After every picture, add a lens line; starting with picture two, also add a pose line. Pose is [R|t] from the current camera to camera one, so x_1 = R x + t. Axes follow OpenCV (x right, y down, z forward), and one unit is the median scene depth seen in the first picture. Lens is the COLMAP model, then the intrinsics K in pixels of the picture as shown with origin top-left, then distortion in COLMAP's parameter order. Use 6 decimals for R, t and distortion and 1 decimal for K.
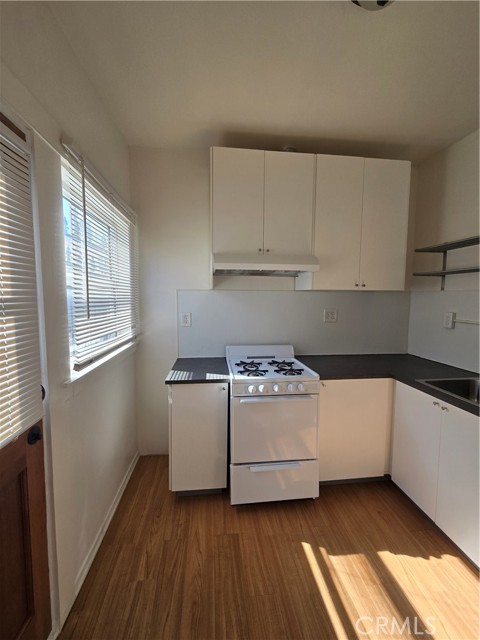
lens RADIAL K [[265.5, 0, 236.6], [0, 265.5, 318.1], [0, 0, 1]] dist [0.002656, -0.000574]
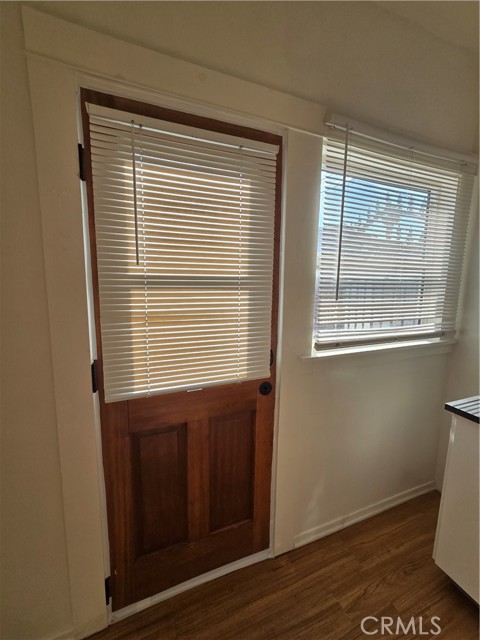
lens RADIAL K [[265.5, 0, 240.3], [0, 265.5, 313.2], [0, 0, 1]] dist [0.002656, -0.000574]
pose [[0.276862, 0.130046, -0.952069, 0.186477], [-0.091414, 0.989871, 0.108626, -0.017288], [0.956551, 0.056958, 0.285946, 0.282750]]
